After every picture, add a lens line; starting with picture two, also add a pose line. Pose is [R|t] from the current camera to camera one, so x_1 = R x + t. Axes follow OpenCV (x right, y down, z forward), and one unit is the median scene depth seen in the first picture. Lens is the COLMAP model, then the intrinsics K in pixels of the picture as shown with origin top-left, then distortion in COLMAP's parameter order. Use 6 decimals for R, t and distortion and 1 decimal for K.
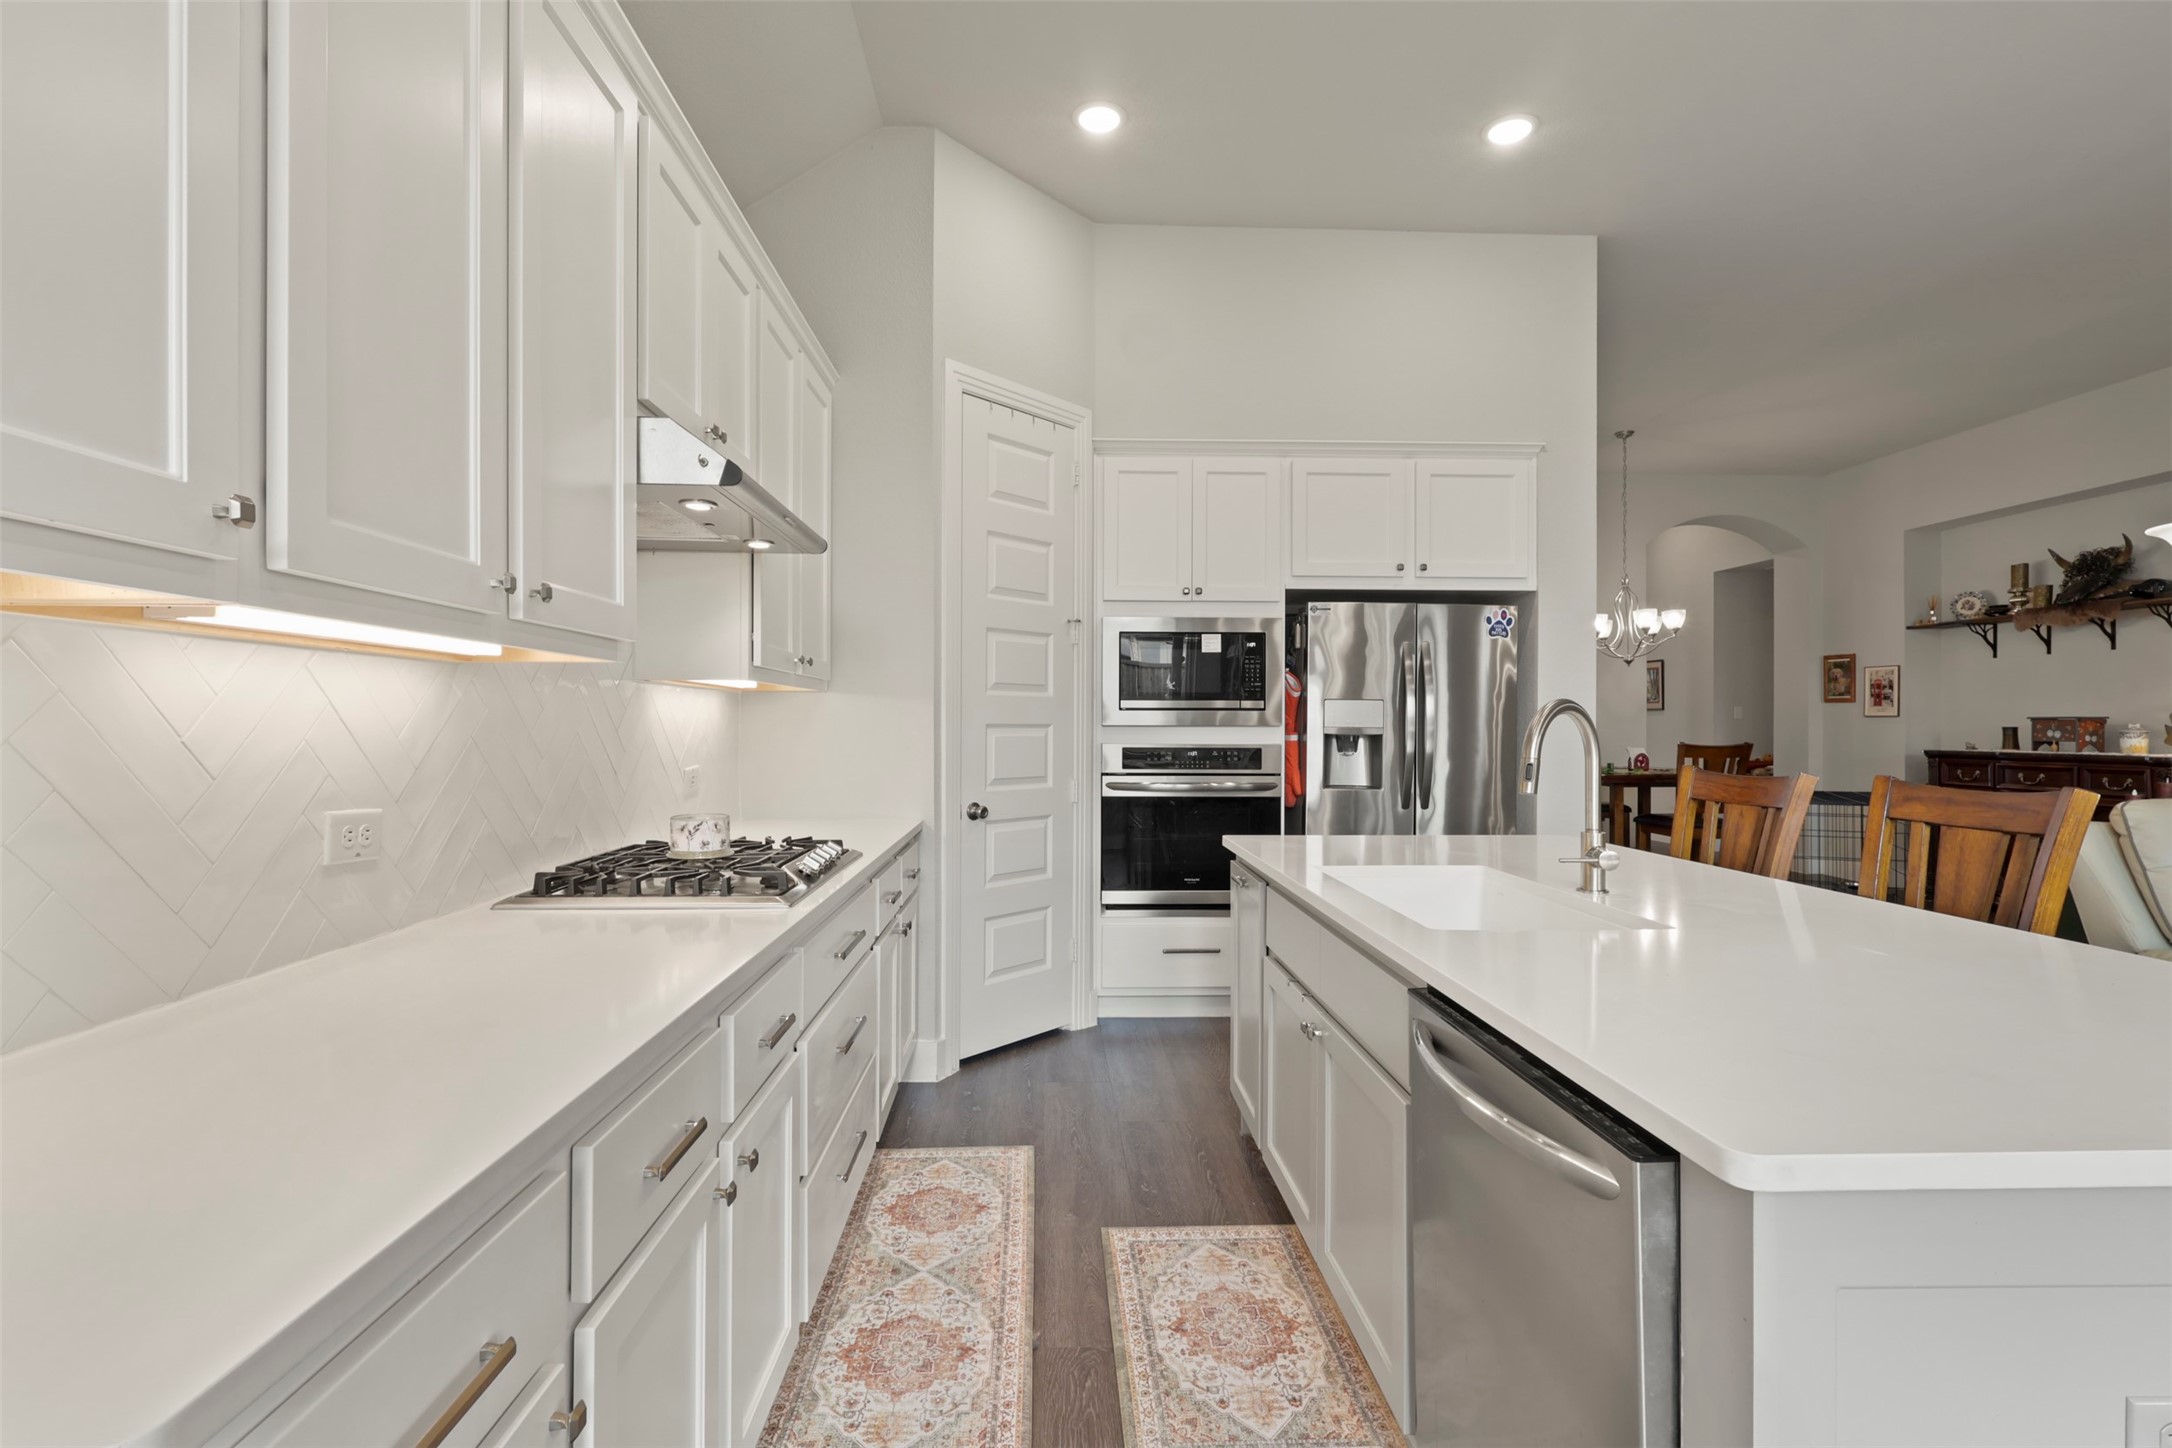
lens RADIAL K [[1011.1, 0, 1087.6], [0, 1011.1, 731.3], [0, 0, 1]] dist [-0.002799, 0.001467]
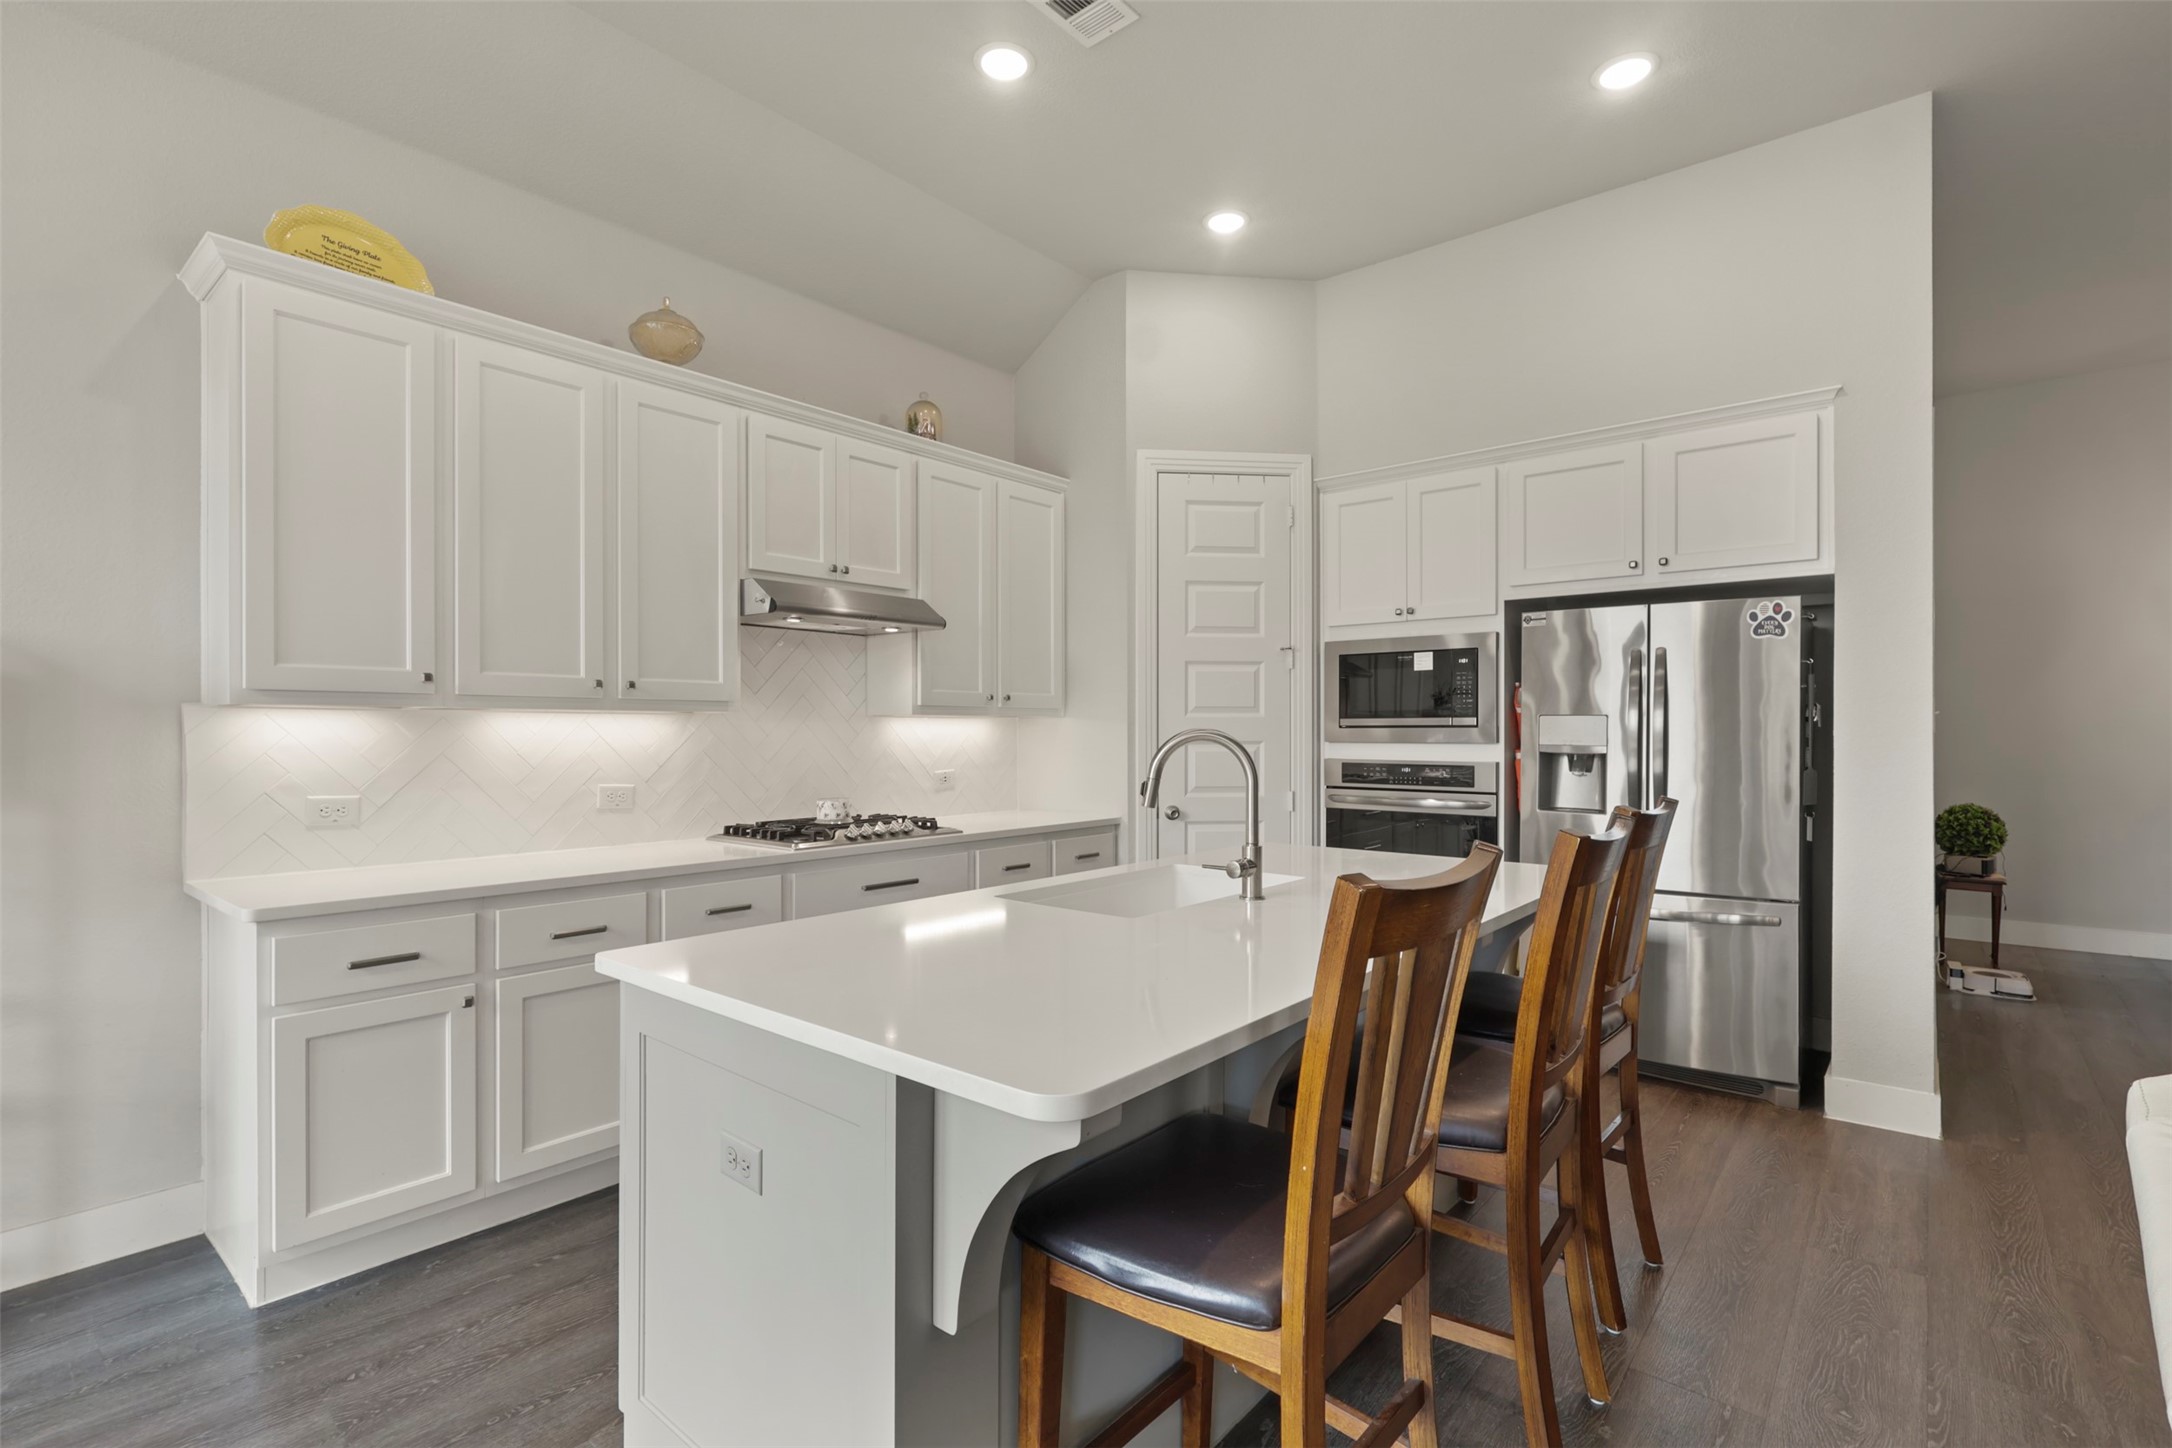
lens RADIAL K [[1011.1, 0, 1076.7], [0, 1011.1, 739.6], [0, 0, 1]] dist [-0.002799, 0.001467]
pose [[0.736516, 0.003034, -0.676413, 0.551116], [-0.002699, 0.999995, 0.001548, -0.009500], [0.676415, 0.000685, 0.736521, 0.020896]]
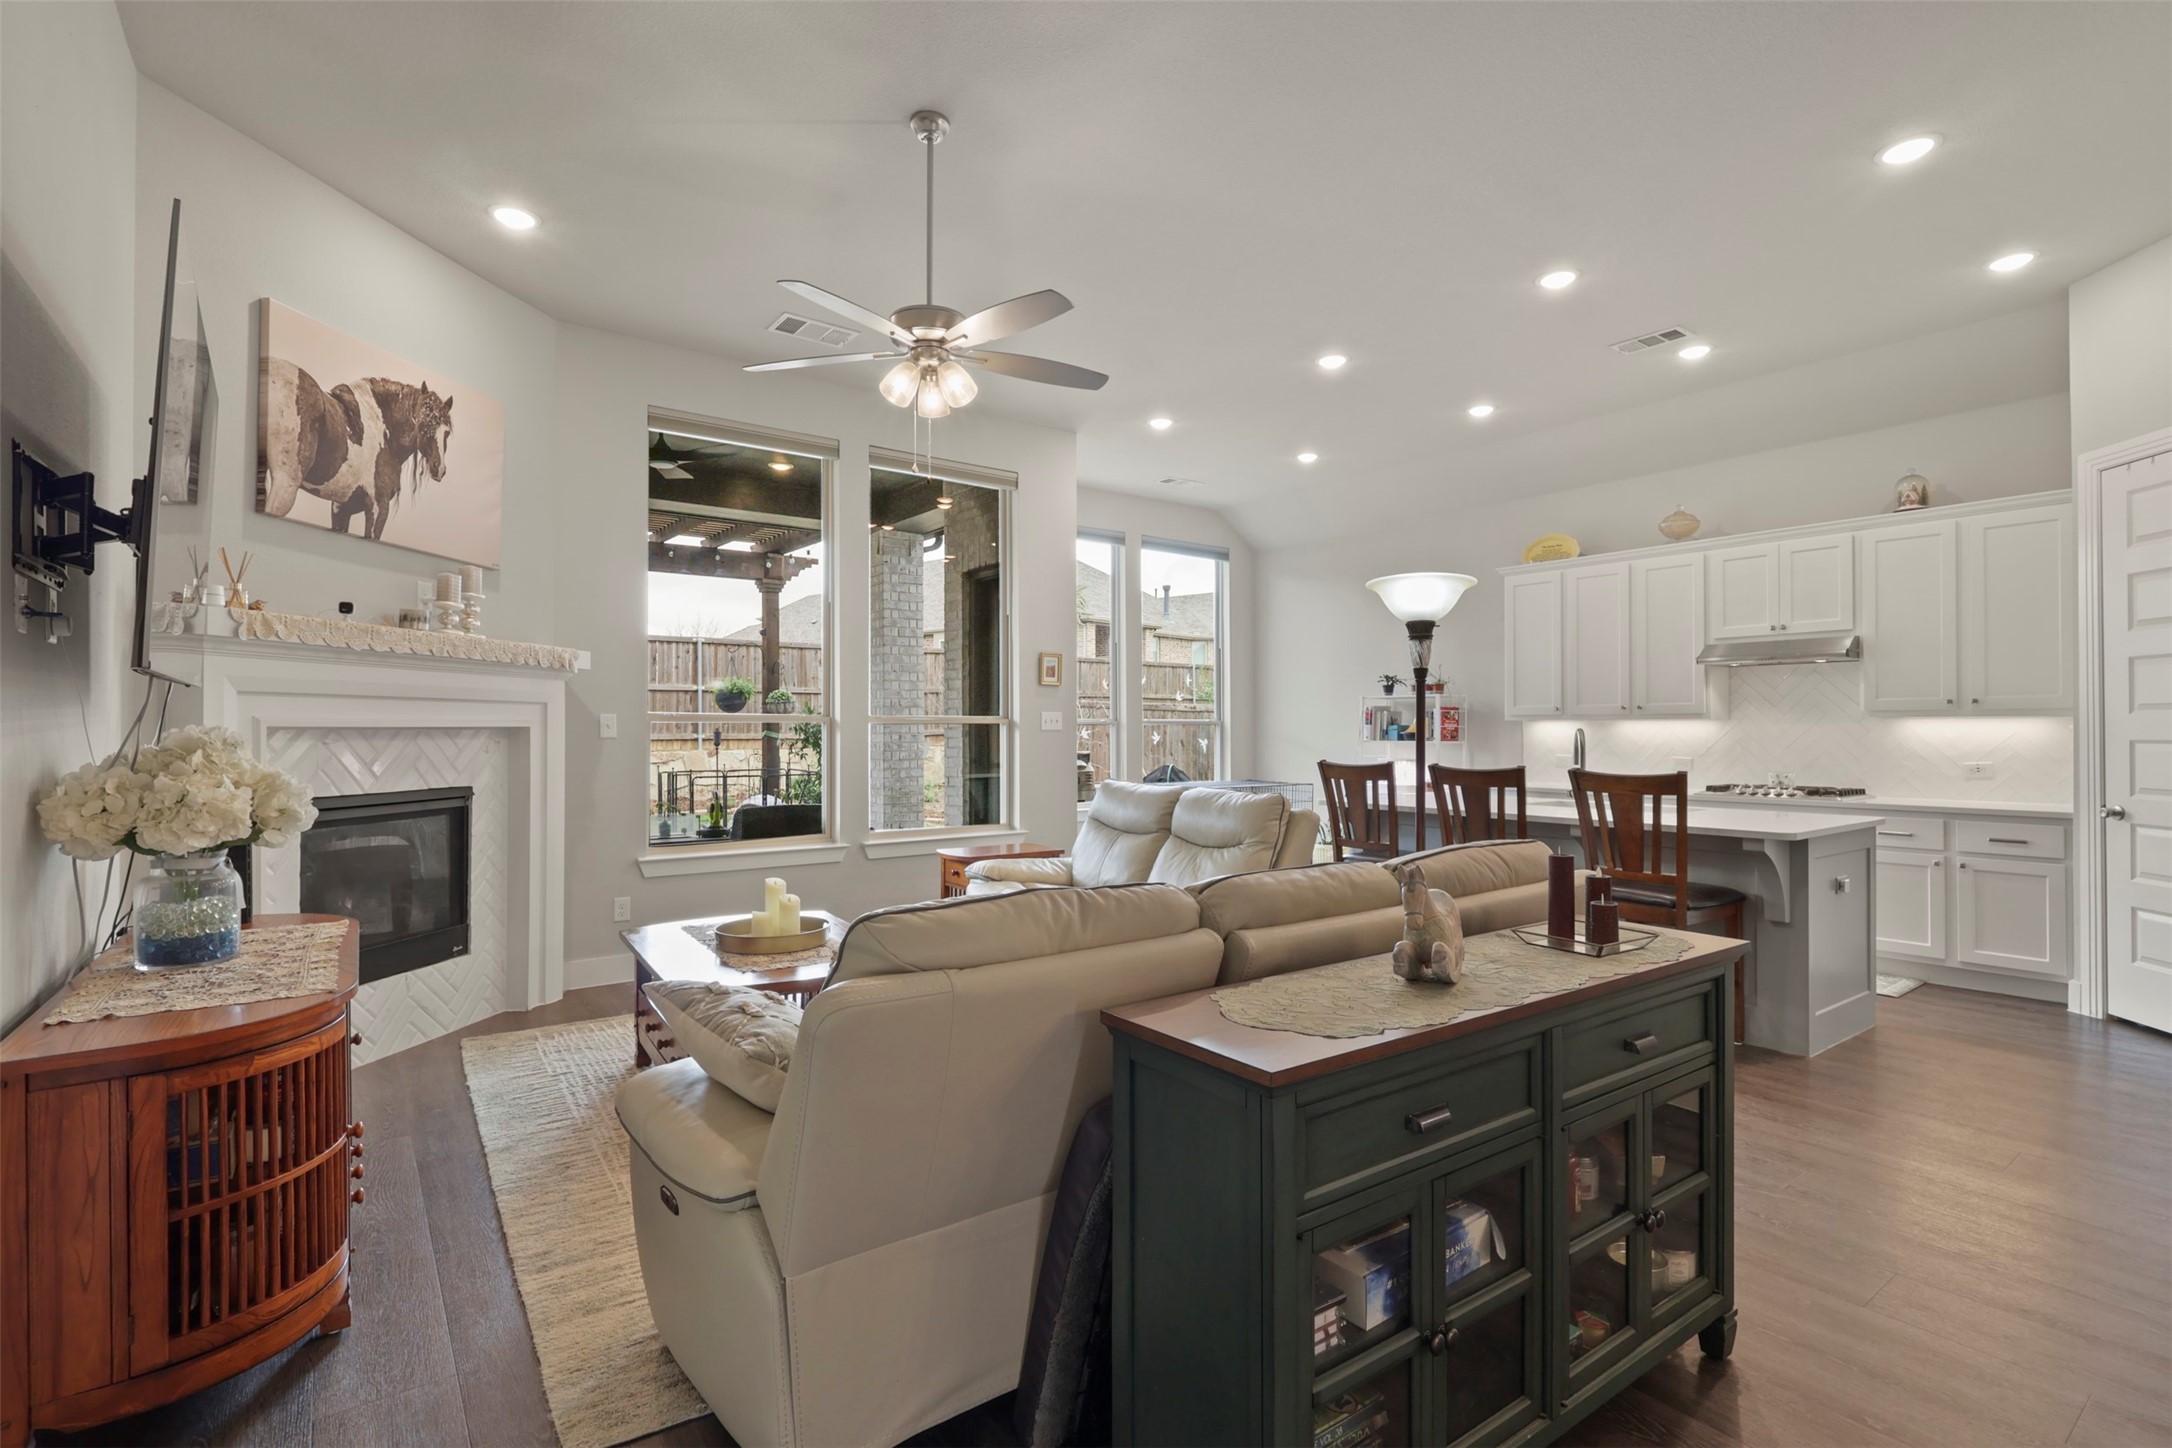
lens RADIAL K [[1011.1, 0, 1086.2], [0, 1011.1, 726.6], [0, 0, 1]] dist [-0.002799, 0.001467]
pose [[-0.825799, -0.002671, -0.563959, 1.375604], [-0.004052, 0.999991, 0.001198, -0.016601], [0.563950, 0.003274, -0.825802, 1.136101]]
